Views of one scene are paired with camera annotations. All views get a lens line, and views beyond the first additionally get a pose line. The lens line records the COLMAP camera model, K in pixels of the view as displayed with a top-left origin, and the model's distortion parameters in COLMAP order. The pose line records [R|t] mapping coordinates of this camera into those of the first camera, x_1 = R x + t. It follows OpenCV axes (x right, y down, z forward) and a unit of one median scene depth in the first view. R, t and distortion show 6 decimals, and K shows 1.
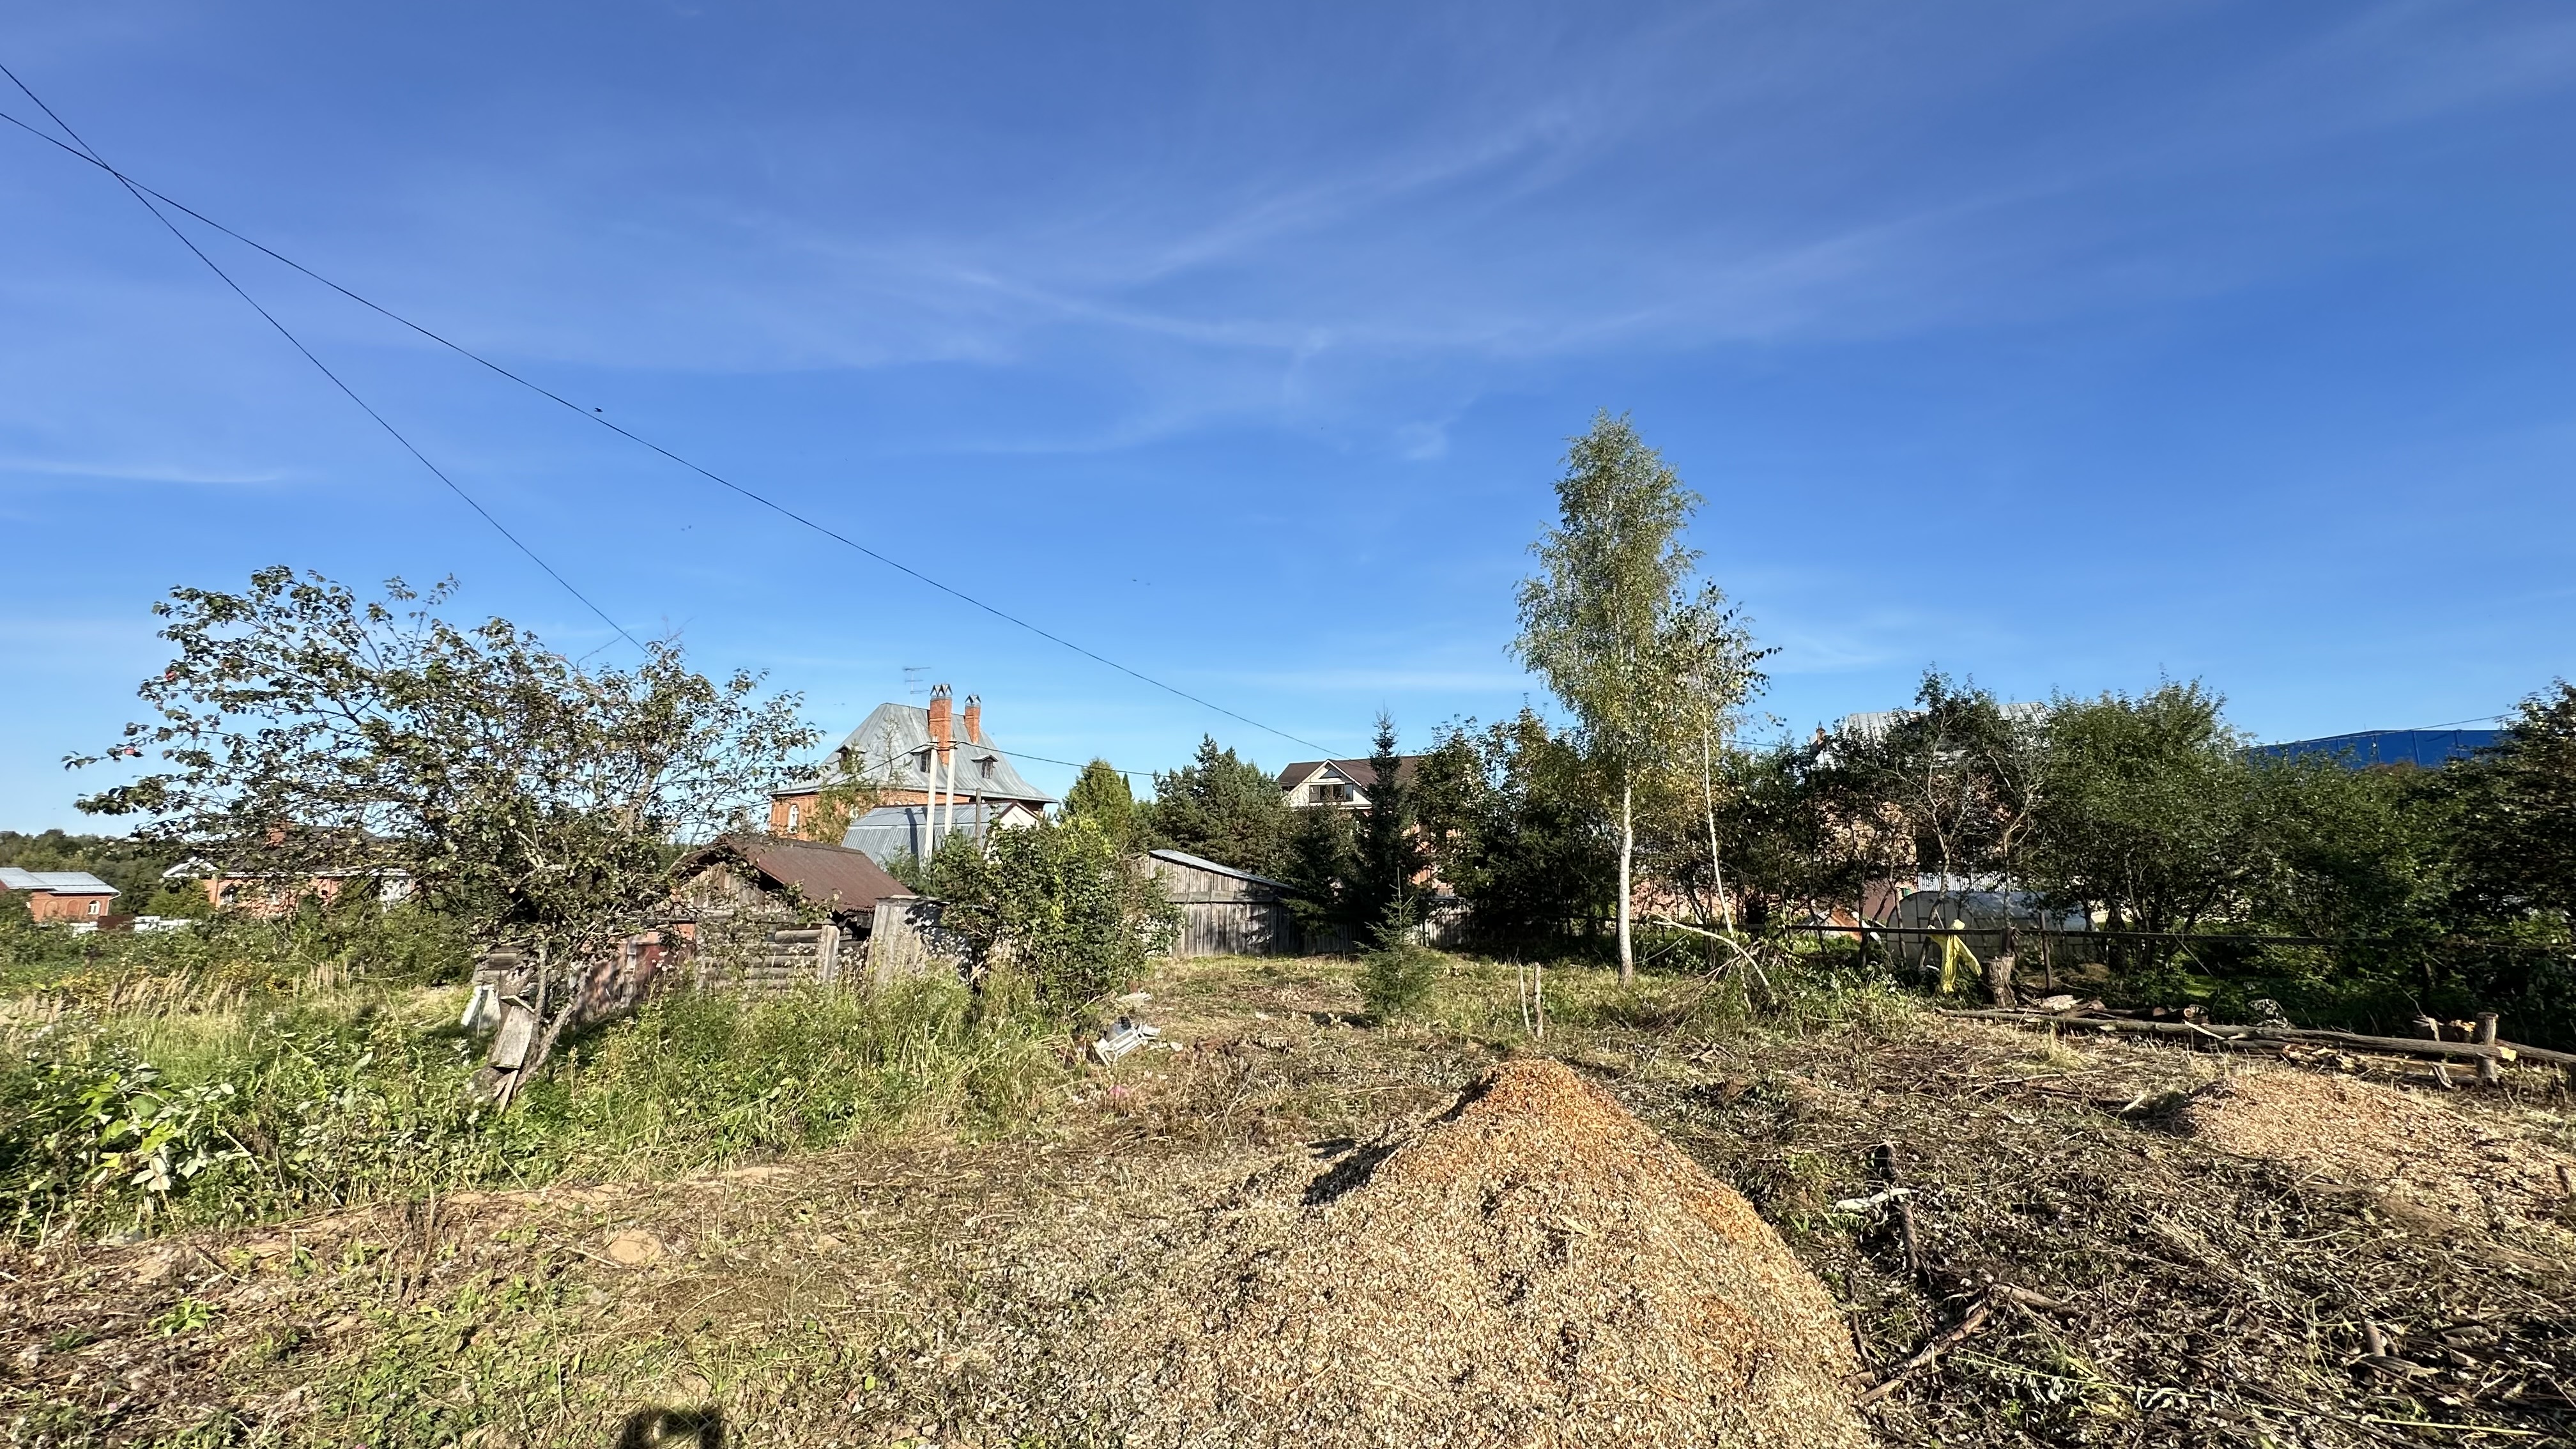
lens RADIAL K [[1023.8, 0, 1290.5], [0, 1023.8, 723.5], [0, 0, 1]] dist [-0.003653, 0.000815]
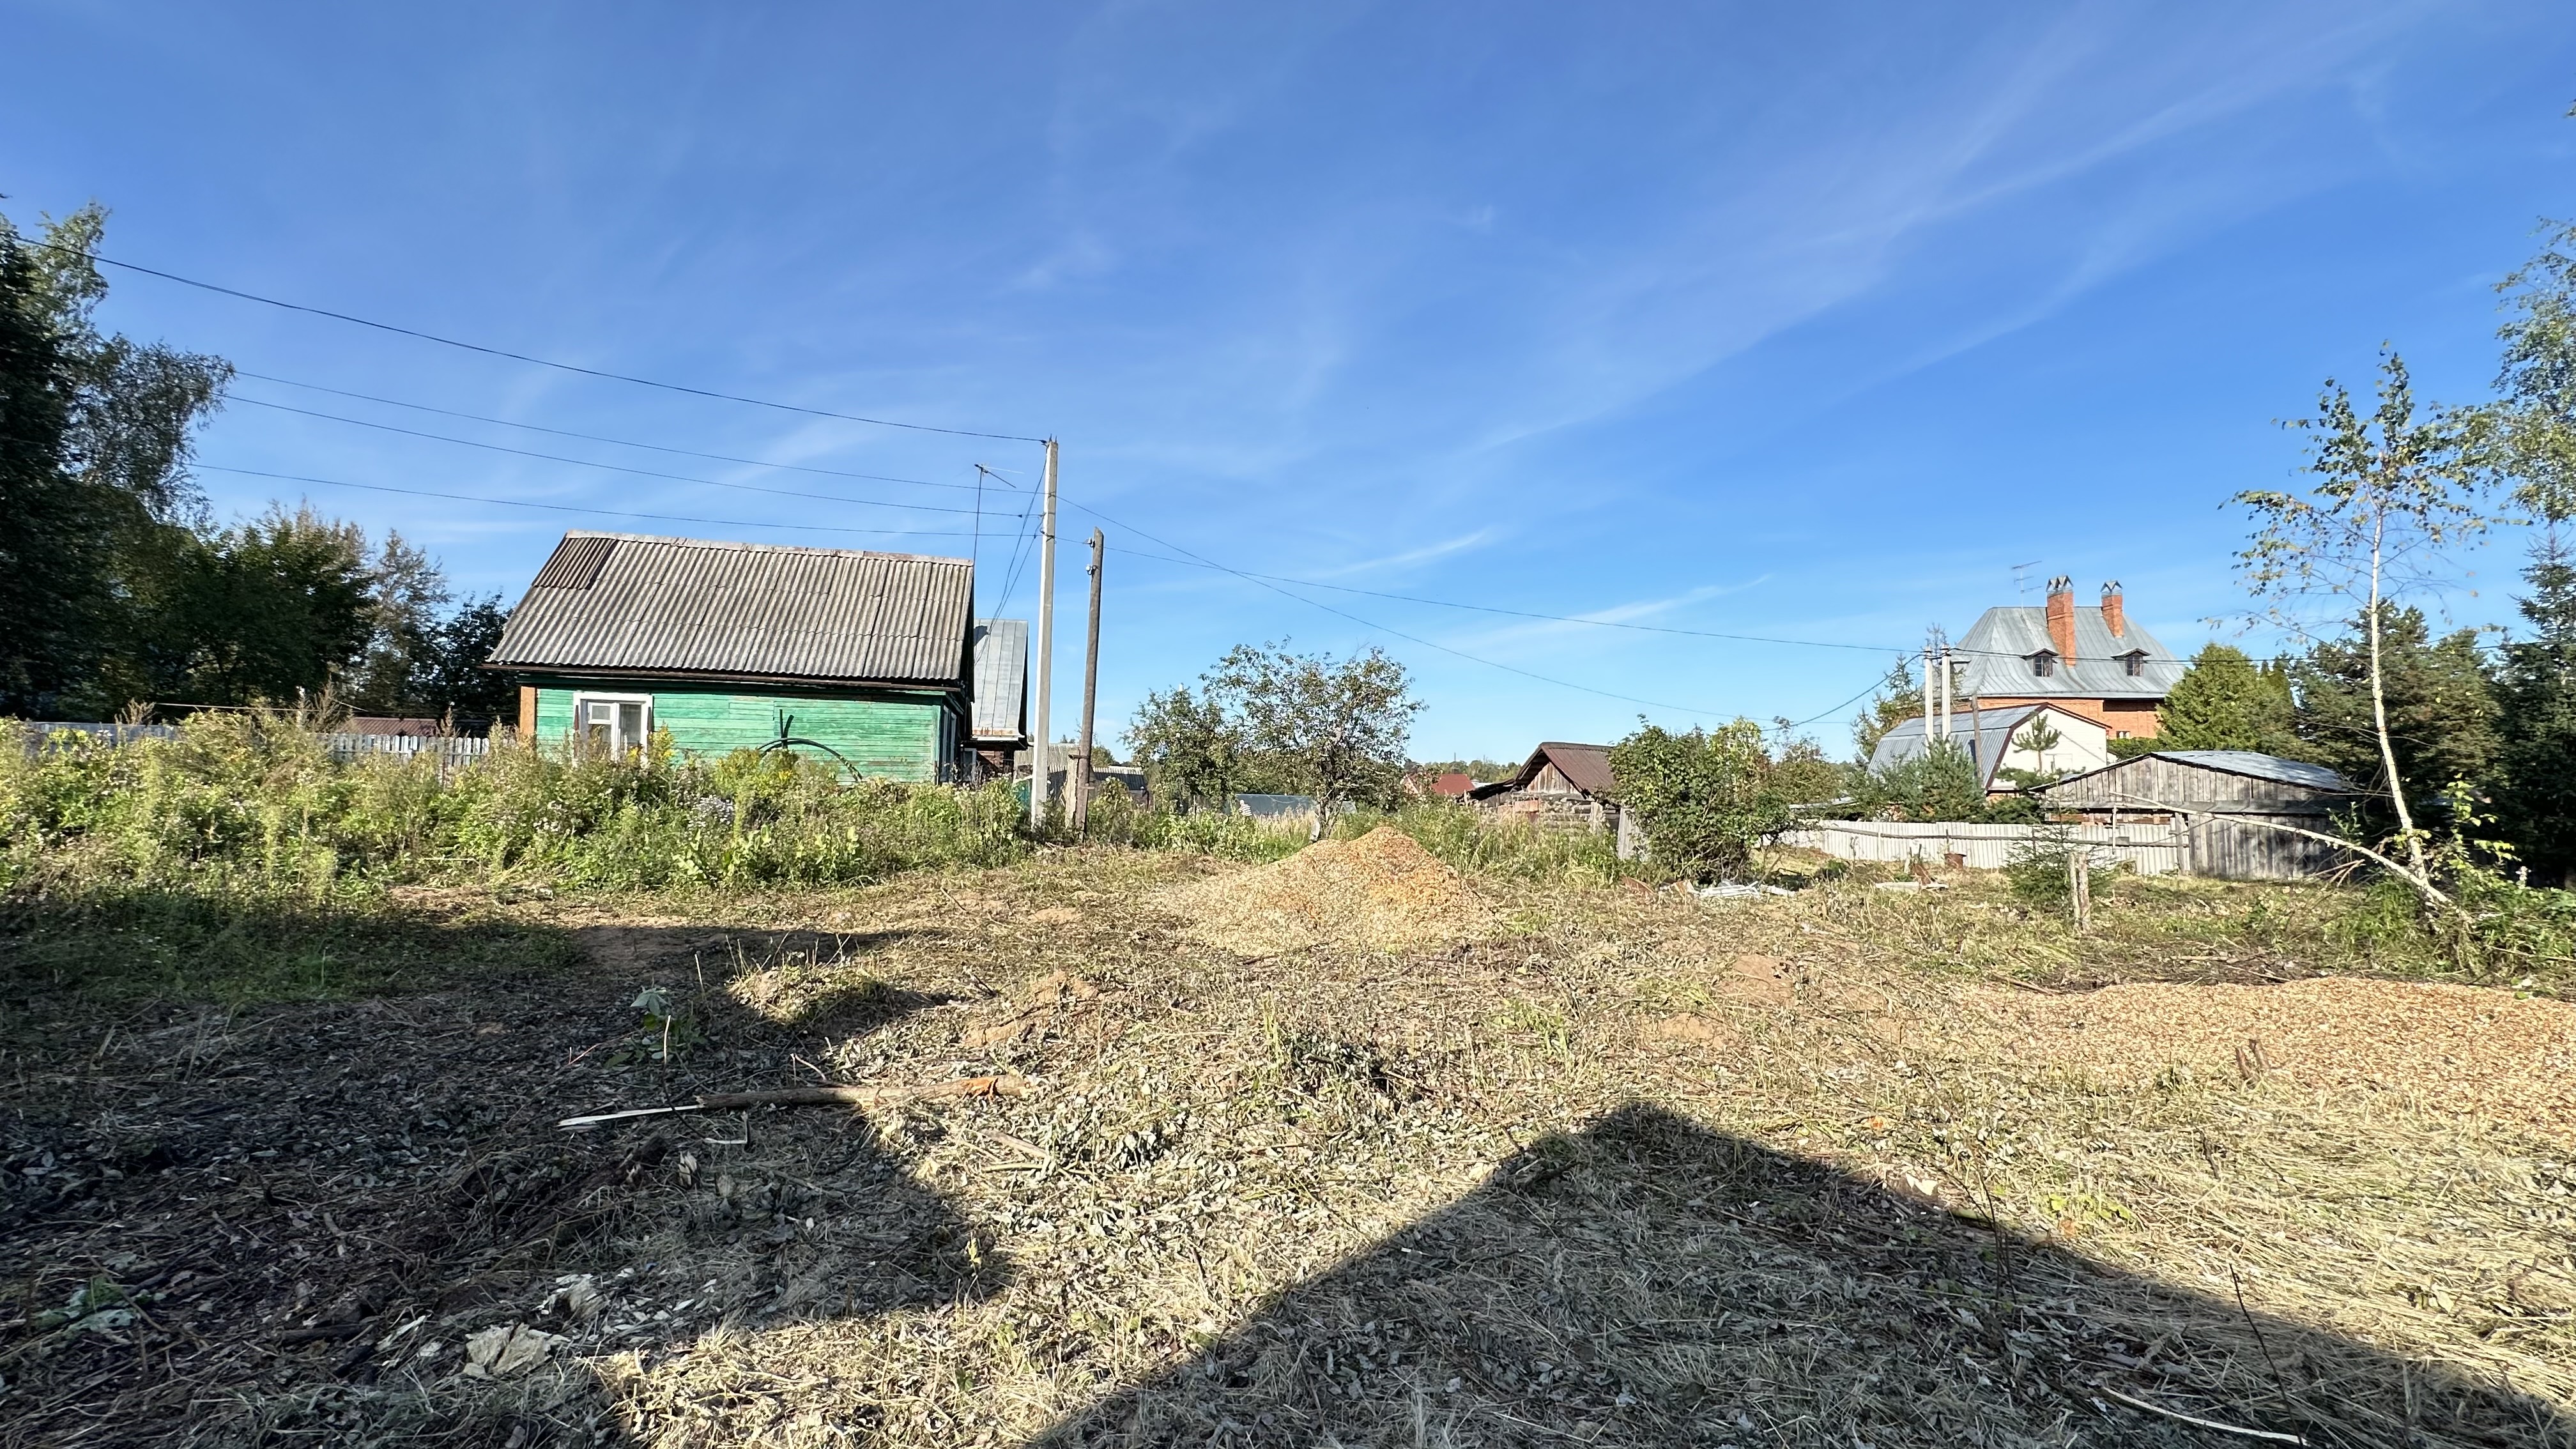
lens RADIAL K [[1023.8, 0, 1290.5], [0, 1023.8, 723.5], [0, 0, 1]] dist [-0.003653, 0.000815]
pose [[0.433367, -0.048751, -0.899898, 0.311194], [0.118426, 0.992958, 0.003238, 0.011724], [0.893403, -0.107974, 0.436089, -0.012421]]
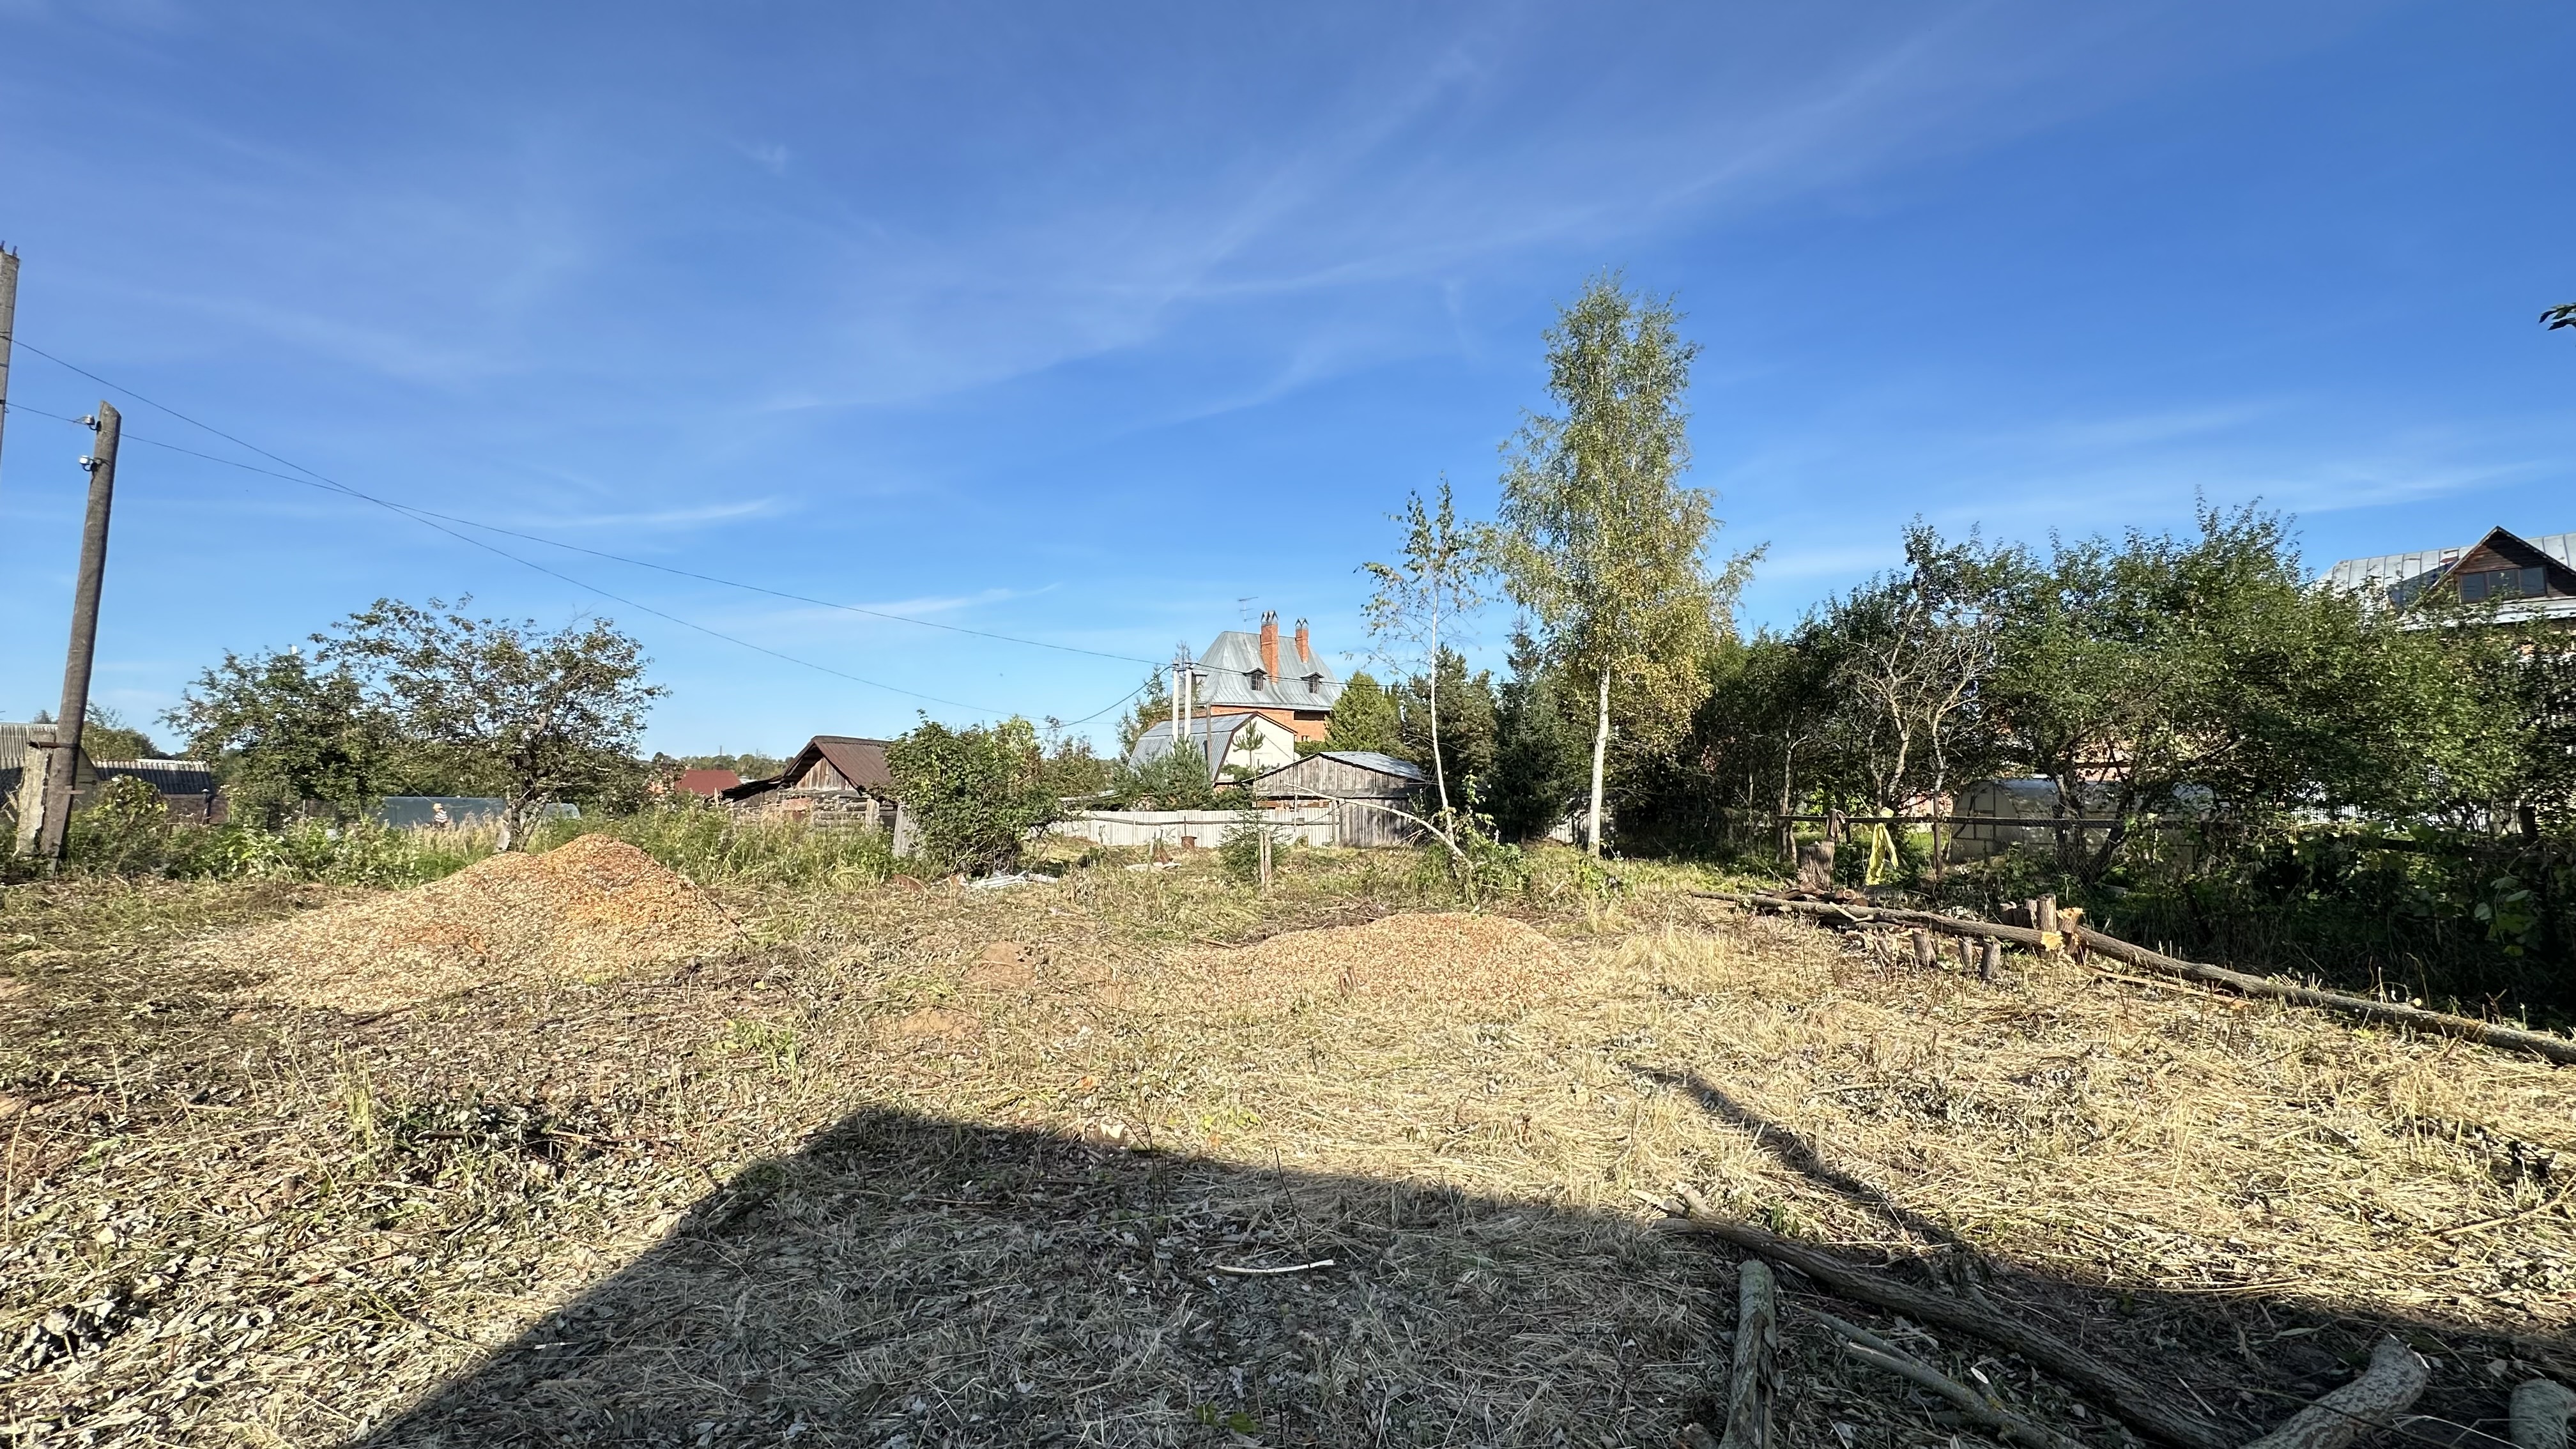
lens RADIAL K [[1023.8, 0, 1290.5], [0, 1023.8, 723.5], [0, 0, 1]] dist [-0.003653, 0.000815]
pose [[0.897614, -0.025211, -0.440062, 0.316141], [0.062406, 0.995575, 0.070256, 0.012248], [0.436343, -0.090525, 0.895215, -0.006899]]
